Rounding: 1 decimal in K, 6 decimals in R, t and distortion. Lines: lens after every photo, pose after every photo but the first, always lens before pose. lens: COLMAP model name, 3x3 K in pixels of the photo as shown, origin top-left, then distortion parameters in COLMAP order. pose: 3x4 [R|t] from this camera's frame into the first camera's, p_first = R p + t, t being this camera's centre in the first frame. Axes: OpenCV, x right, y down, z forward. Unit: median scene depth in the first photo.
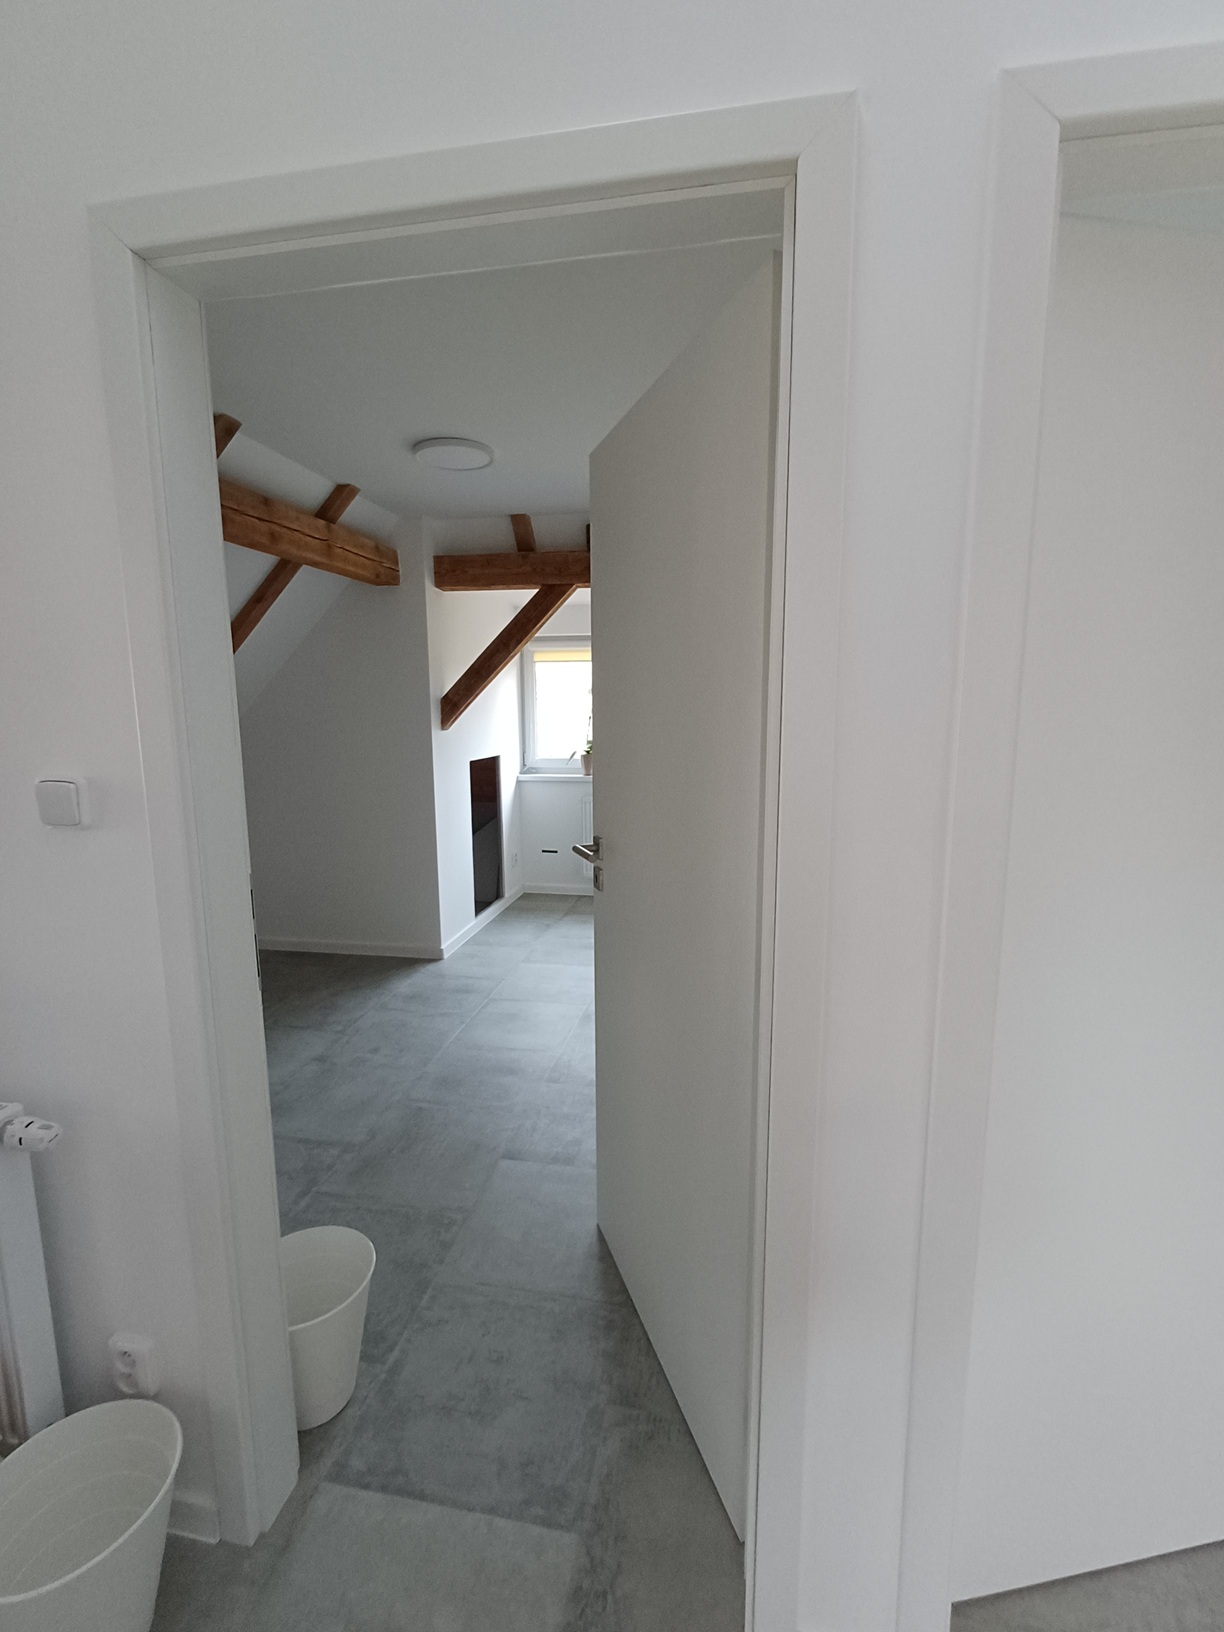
lens RADIAL K [[739.7, 0, 612.0], [0, 739.7, 816.0], [0, 0, 1]] dist [0.000323, -0.000648]
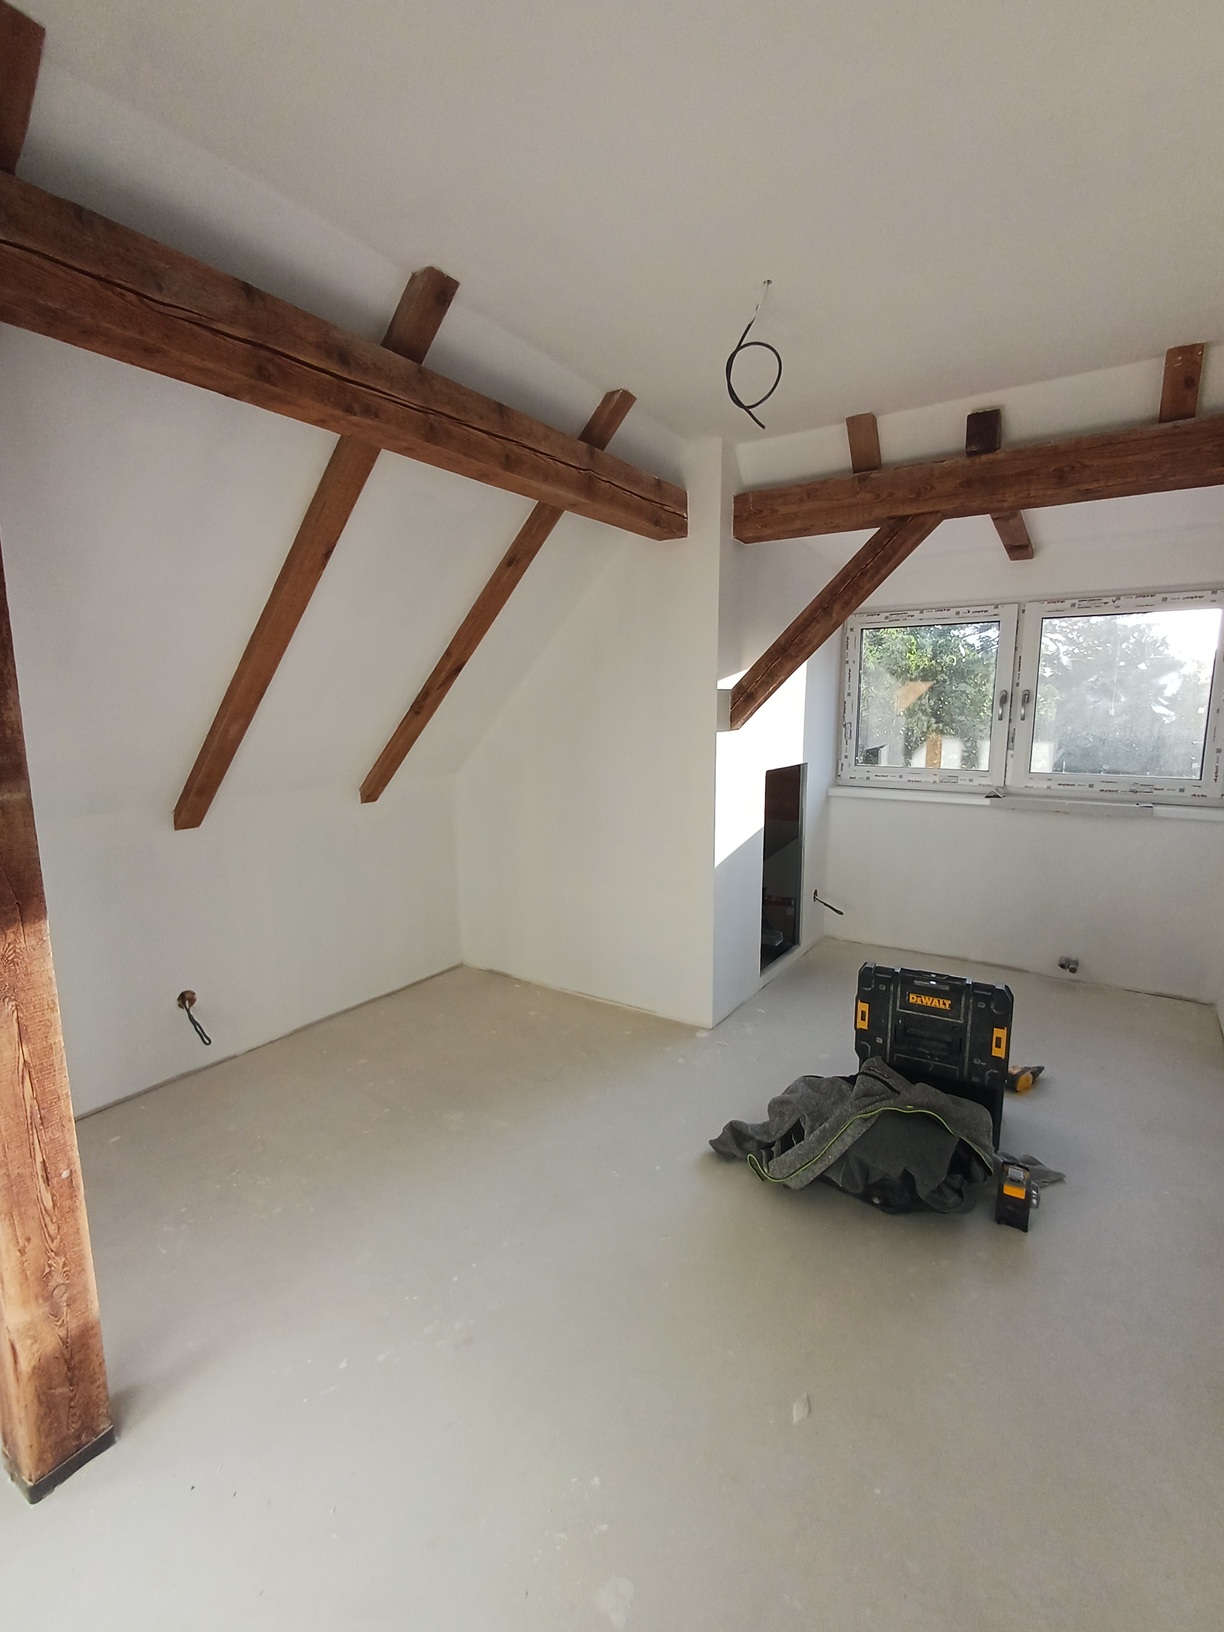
lens RADIAL K [[739.7, 0, 612.0], [0, 739.7, 816.0], [0, 0, 1]] dist [0.000323, -0.000648]
pose [[0.920142, 0.061870, -0.386665, -0.047717], [-0.059761, 0.998060, 0.017486, -0.036464], [0.386997, 0.007018, 0.922054, 0.276810]]
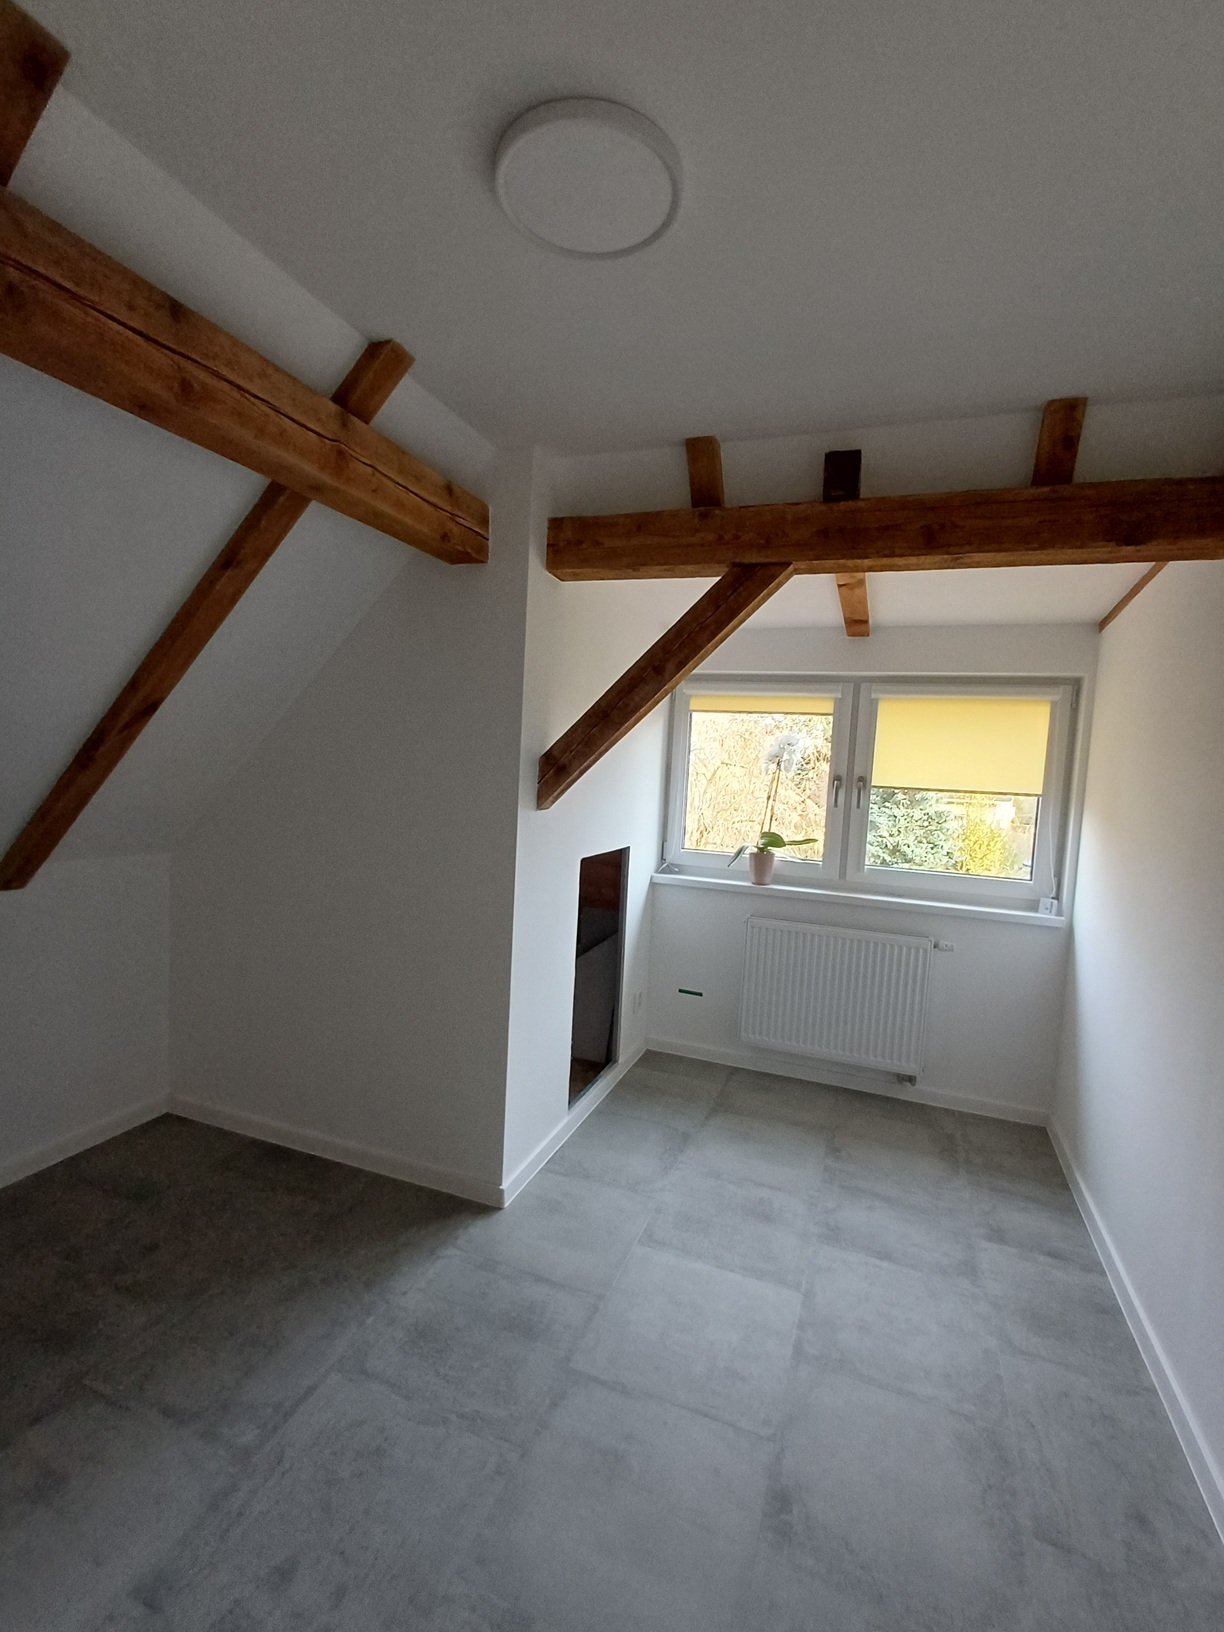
lens RADIAL K [[739.7, 0, 612.0], [0, 739.7, 816.0], [0, 0, 1]] dist [0.000323, -0.000648]
pose [[0.983397, 0.071835, -0.166642, -0.076361], [-0.085122, 0.993619, -0.074000, -0.076098], [0.160263, 0.086956, 0.983237, 0.452743]]
